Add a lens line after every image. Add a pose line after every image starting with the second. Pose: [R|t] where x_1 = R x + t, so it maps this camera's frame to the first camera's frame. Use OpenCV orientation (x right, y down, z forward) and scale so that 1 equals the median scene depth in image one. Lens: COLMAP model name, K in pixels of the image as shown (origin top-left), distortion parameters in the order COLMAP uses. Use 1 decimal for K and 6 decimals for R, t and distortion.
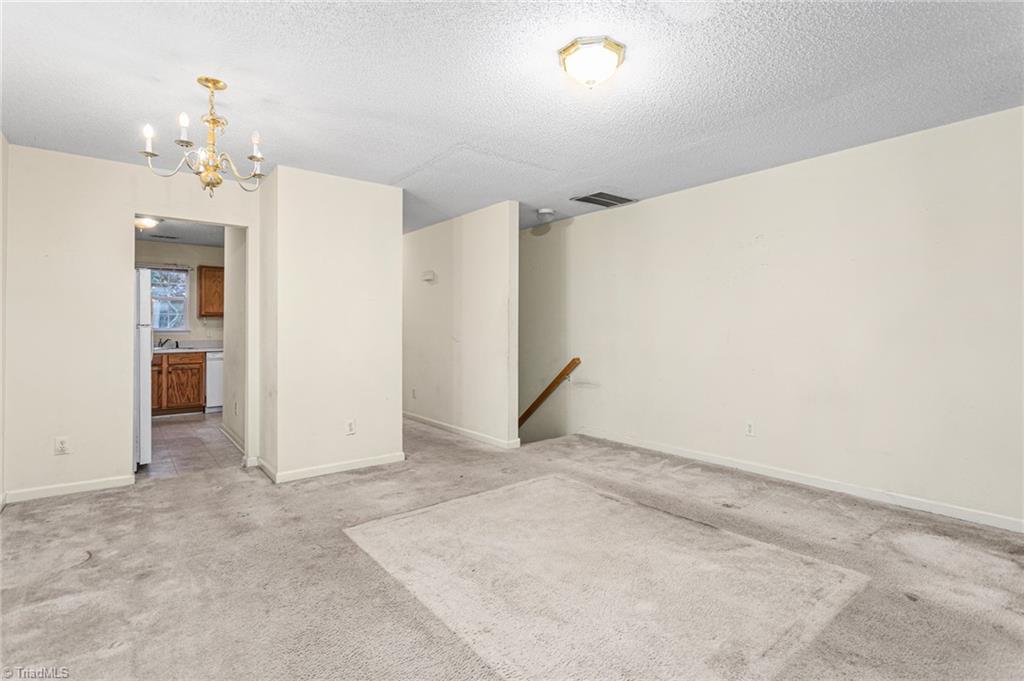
lens RADIAL K [[491.1, 0, 528.3], [0, 491.1, 320.8], [0, 0, 1]] dist [0.000926, 0.001347]
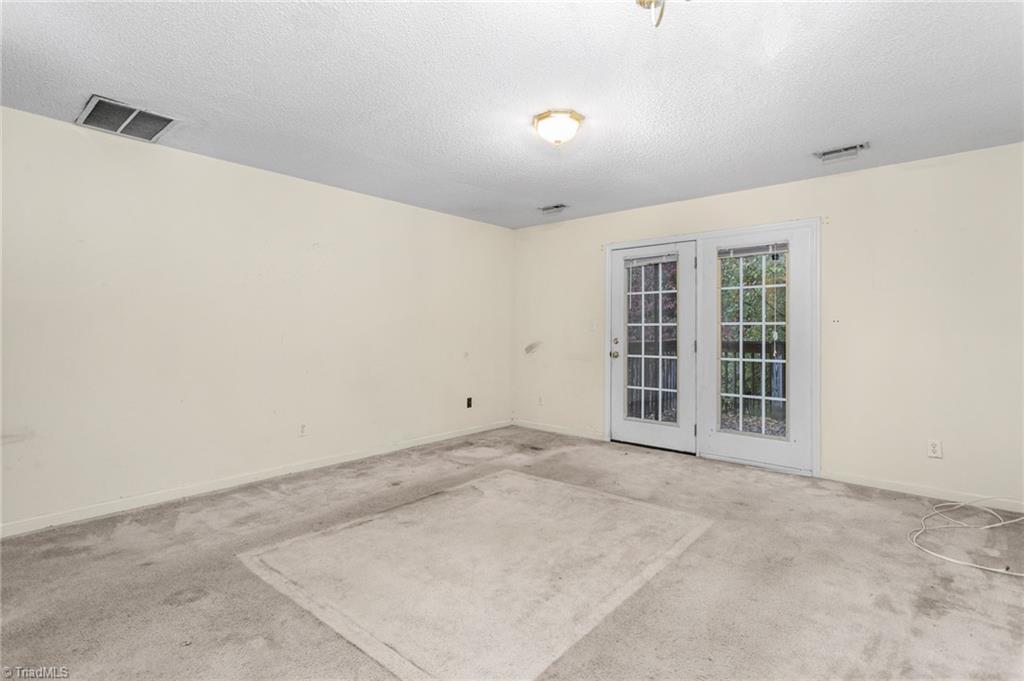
lens RADIAL K [[491.1, 0, 506.6], [0, 491.1, 319.9], [0, 0, 1]] dist [0.000926, 0.001347]
pose [[-0.157211, 0.022249, 0.987314, -0.778168], [-0.023402, 0.999382, -0.026247, 0.012726], [-0.987288, -0.027232, -0.156594, 0.919503]]
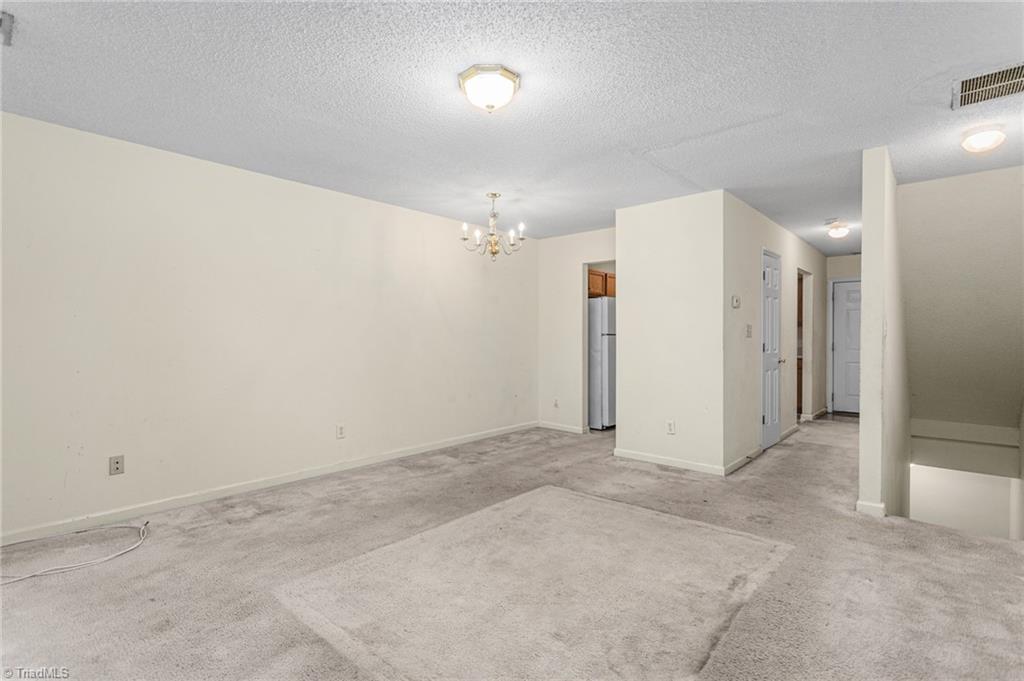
lens RADIAL K [[491.1, 0, 511.4], [0, 491.1, 337.5], [0, 0, 1]] dist [0.000926, 0.001347]
pose [[0.155200, 0.006586, -0.987861, 0.827764], [0.016039, 0.999829, 0.009186, 0.002023], [0.987753, -0.017270, 0.155068, 0.605071]]
